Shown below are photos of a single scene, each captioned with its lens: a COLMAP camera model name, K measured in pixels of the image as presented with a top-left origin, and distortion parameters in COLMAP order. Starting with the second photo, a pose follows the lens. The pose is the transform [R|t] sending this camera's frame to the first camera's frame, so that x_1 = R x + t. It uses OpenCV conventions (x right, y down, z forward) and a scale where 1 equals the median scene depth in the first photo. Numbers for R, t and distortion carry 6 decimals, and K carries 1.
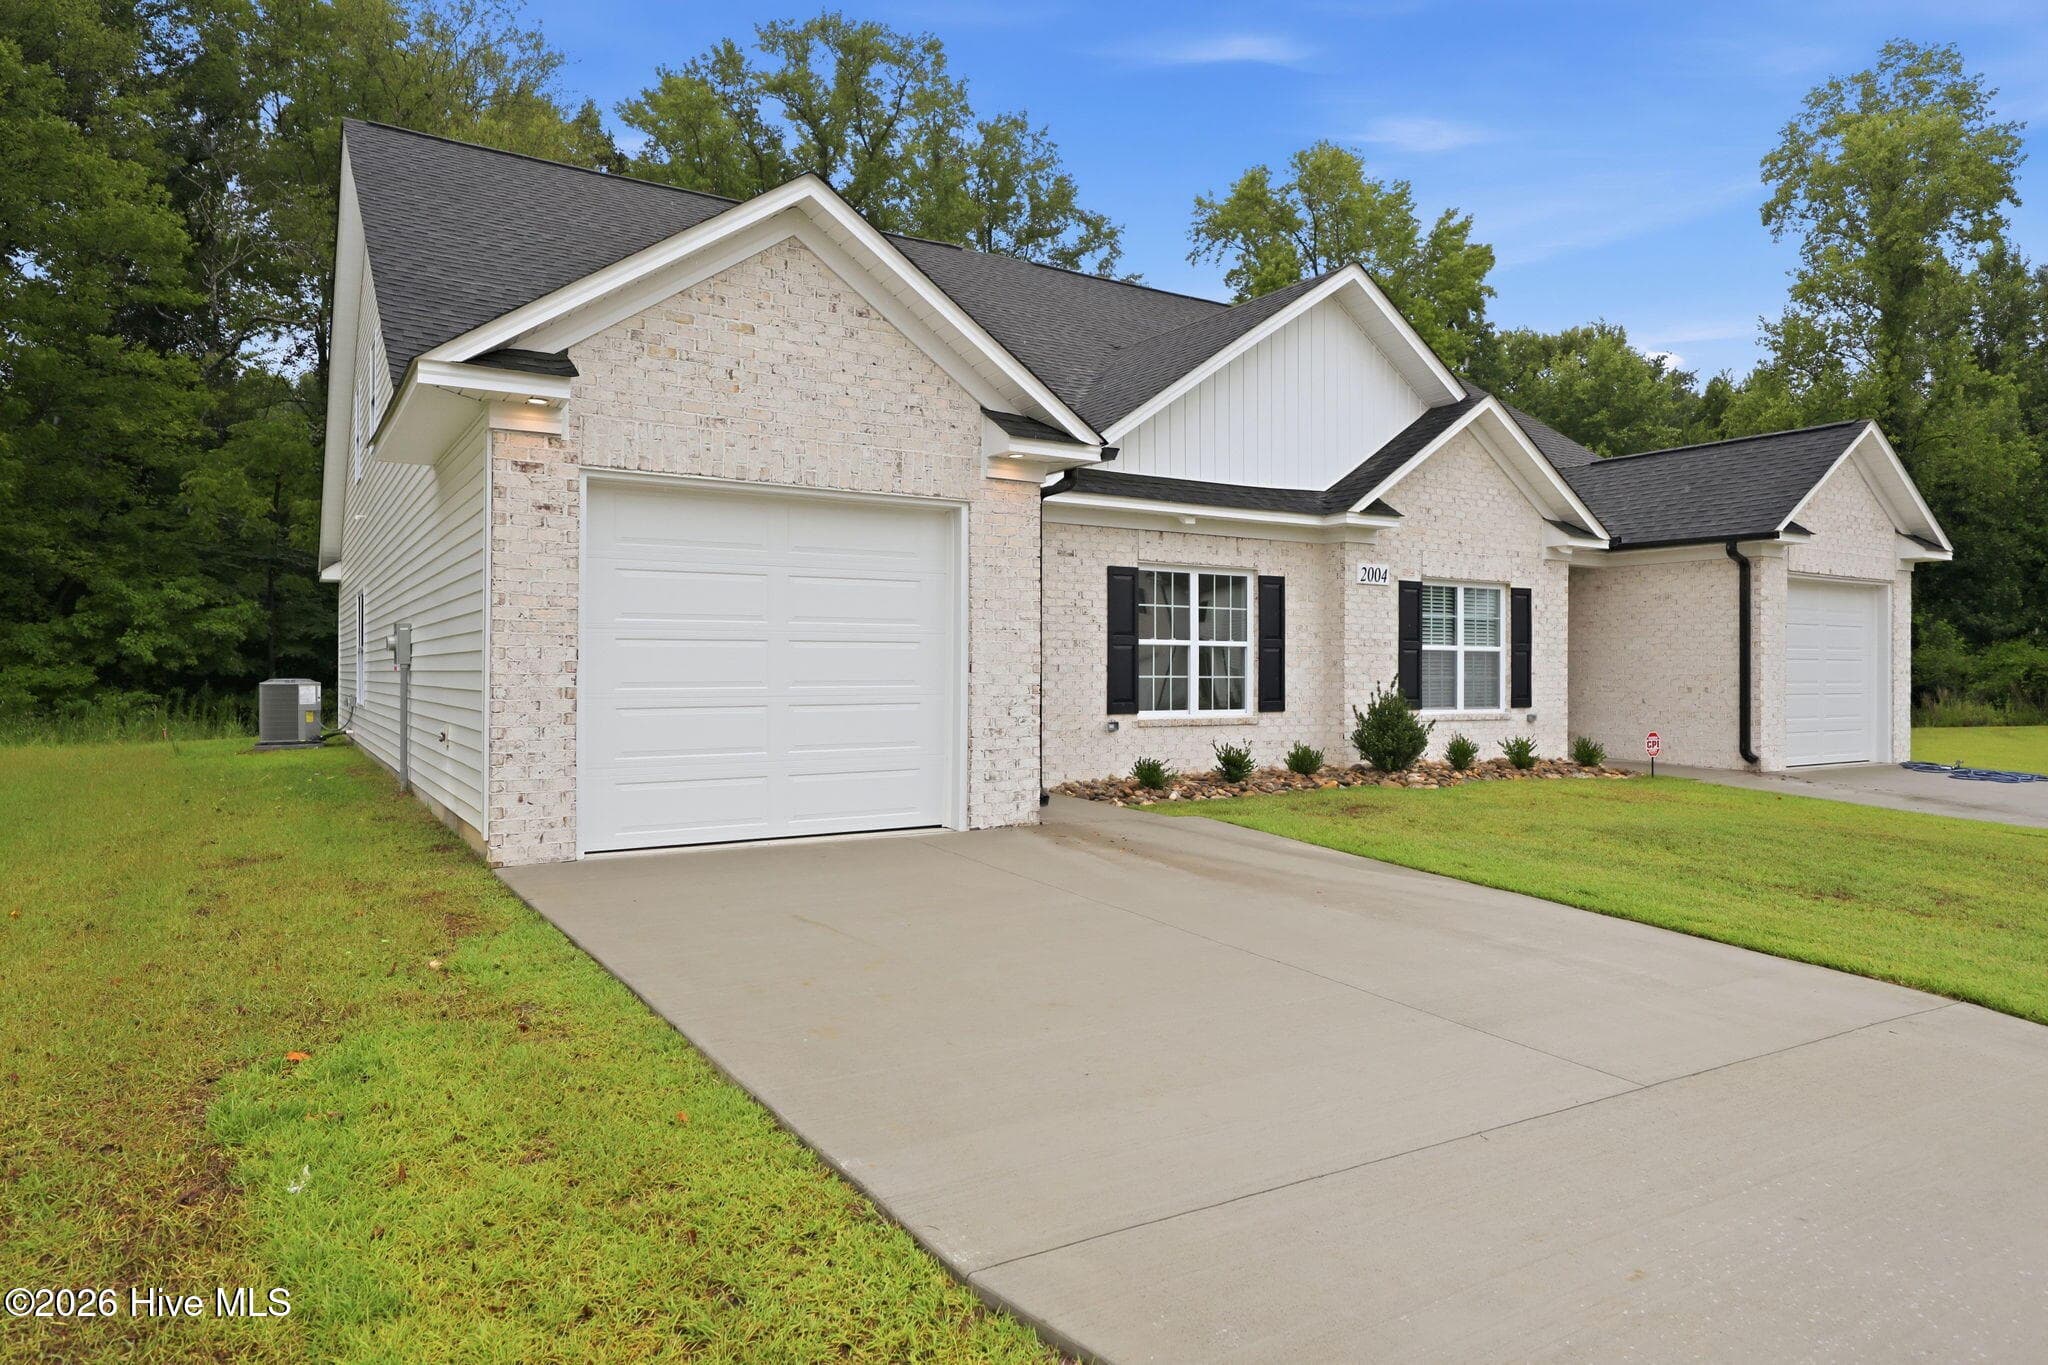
lens RADIAL K [[1277.8, 0, 1032.8], [0, 1277.8, 697.4], [0, 0, 1]] dist [-0.012323, 0.006560]
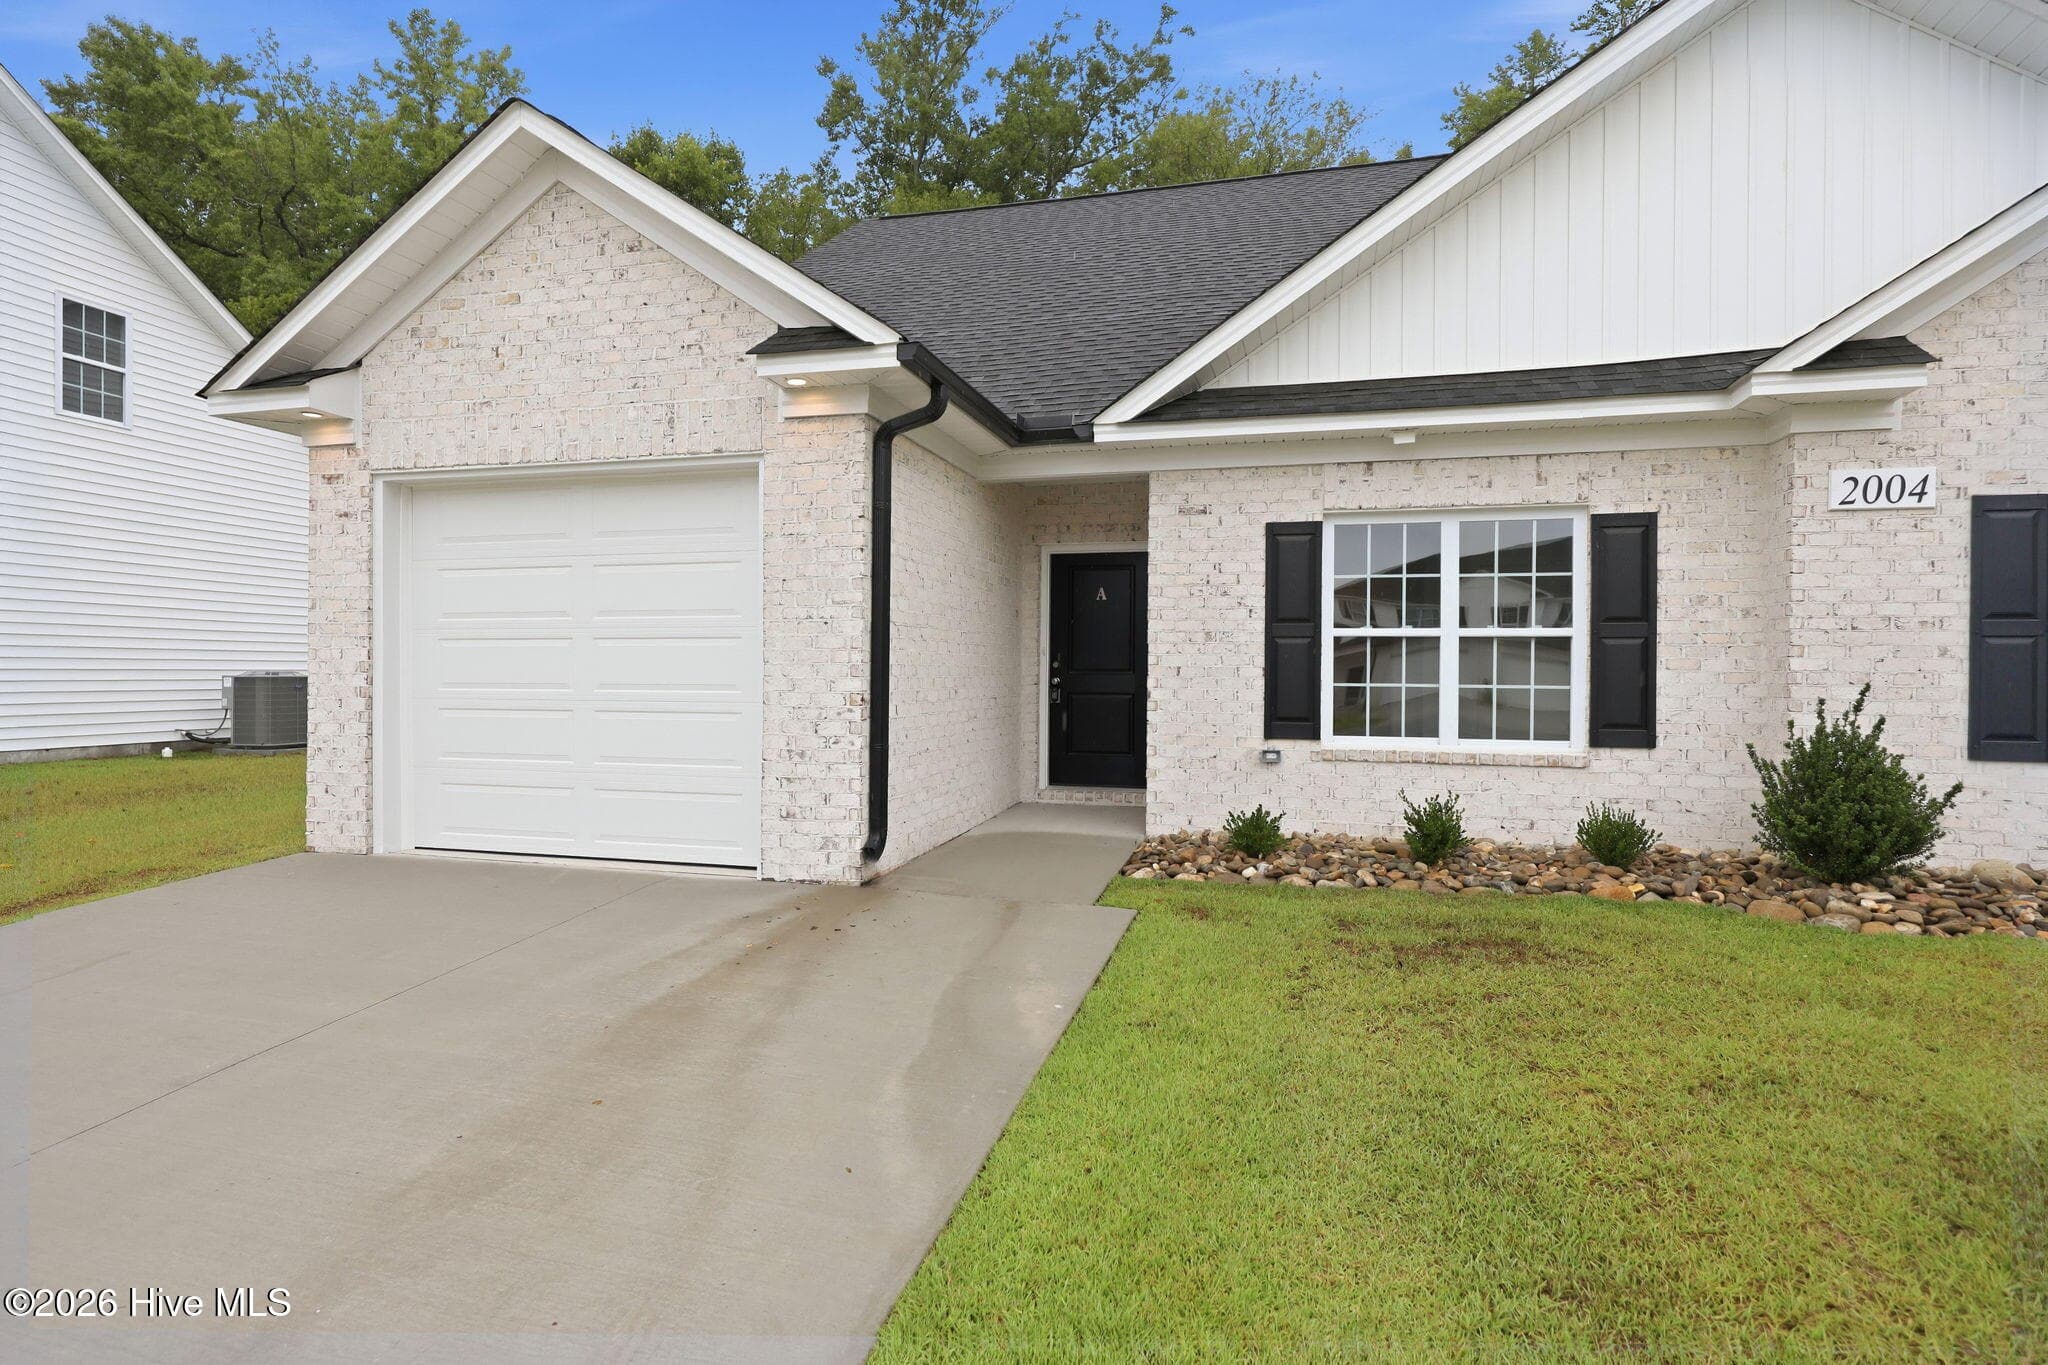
lens RADIAL K [[1076.2, 0, 997.3], [0, 1076.2, 684.7], [0, 0, 1]] dist [-0.001263, 0.001752]
pose [[0.665580, 0.012127, -0.746228, 0.377982], [-0.020064, 0.999797, -0.001648, -0.011156], [0.746057, 0.016069, 0.665689, 0.481983]]
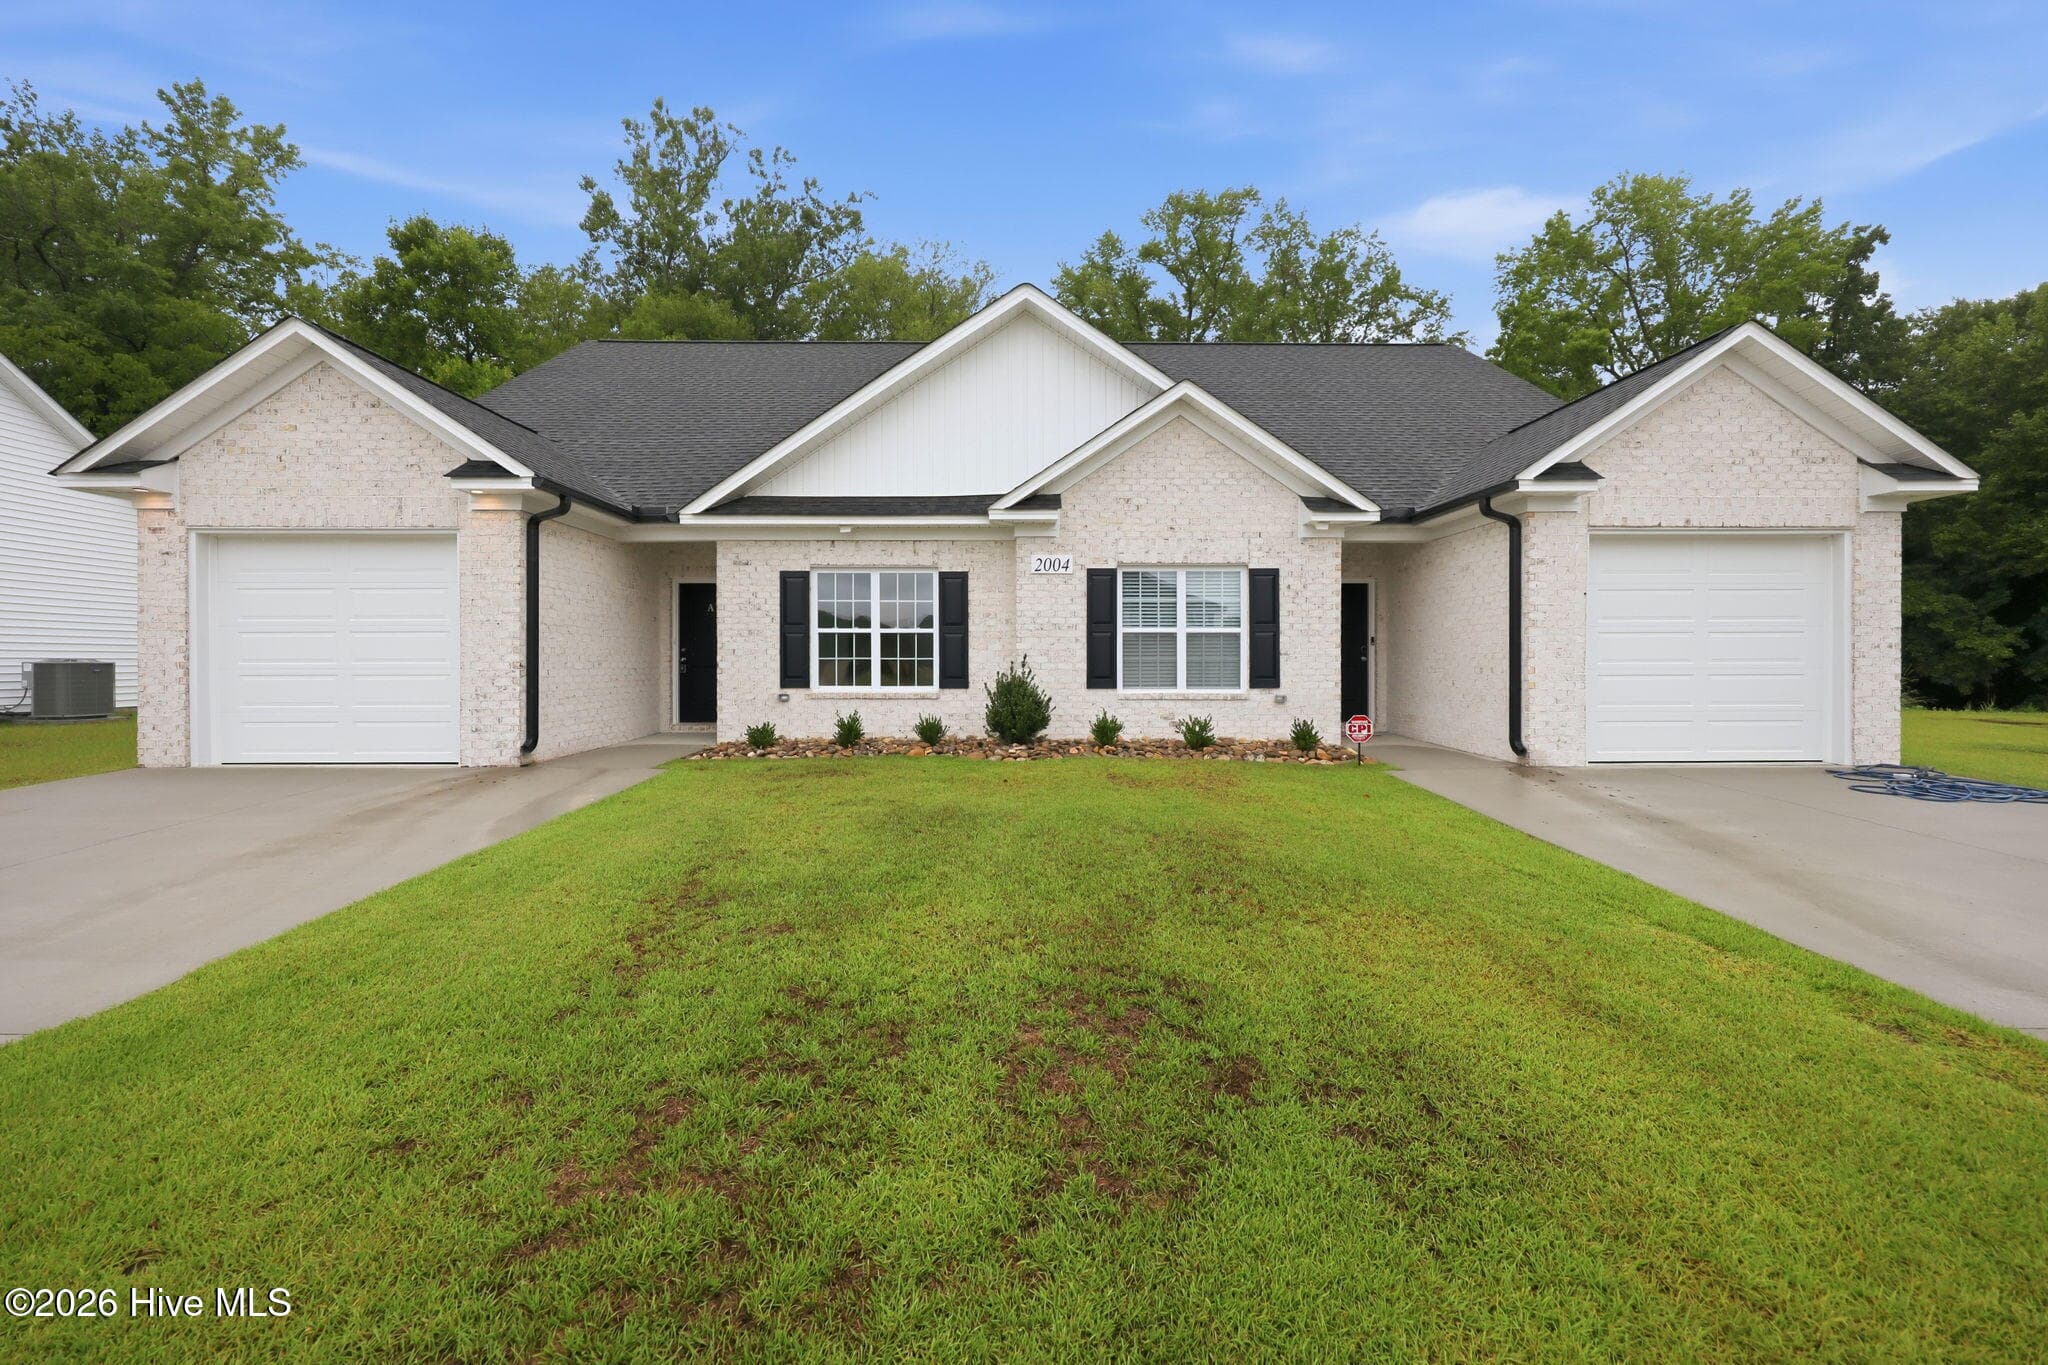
lens RADIAL K [[858.6, 0, 1013.6], [0, 858.6, 675.5], [0, 0, 1]] dist [0.003930, -0.000595]
pose [[0.841314, 0.003977, -0.540532, 0.682578], [-0.008715, 0.999943, -0.006207, 0.004242], [0.540476, 0.009933, 0.841301, 0.387765]]
